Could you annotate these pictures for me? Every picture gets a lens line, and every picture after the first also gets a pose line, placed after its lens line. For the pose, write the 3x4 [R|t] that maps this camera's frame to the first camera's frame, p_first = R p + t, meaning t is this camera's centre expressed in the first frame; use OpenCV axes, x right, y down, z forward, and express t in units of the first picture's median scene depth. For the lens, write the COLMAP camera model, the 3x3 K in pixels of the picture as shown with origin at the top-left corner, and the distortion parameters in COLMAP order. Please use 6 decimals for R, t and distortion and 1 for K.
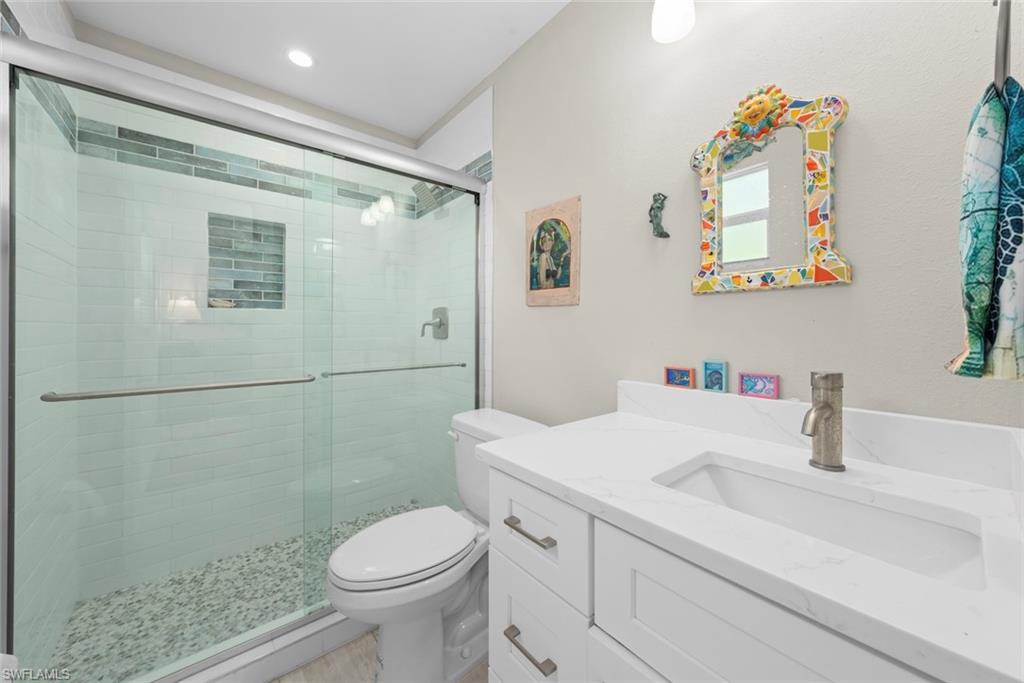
lens RADIAL K [[372.5, 0, 517.3], [0, 372.5, 327.1], [0, 0, 1]] dist [-0.000919, -0.000057]
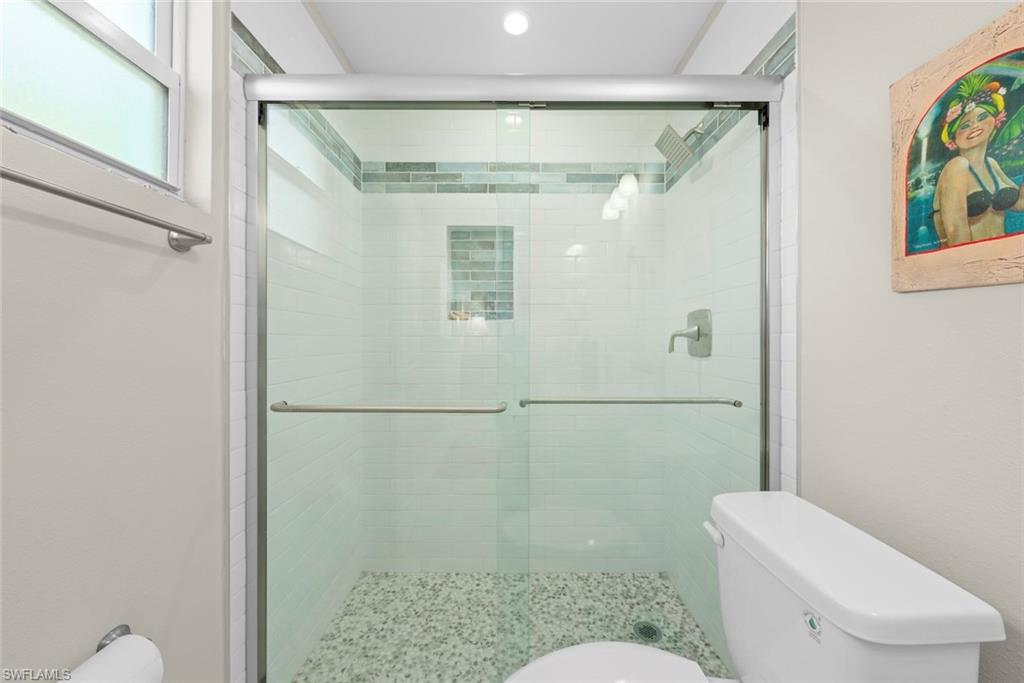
lens RADIAL K [[381.4, 0, 513.4], [0, 381.4, 339.2], [0, 0, 1]] dist [0.000057, 0.000336]
pose [[0.770197, -0.001502, -0.637805, -0.033199], [0.001926, 0.999998, -0.000028, -0.000604], [0.637804, -0.001207, 0.770198, 0.323434]]
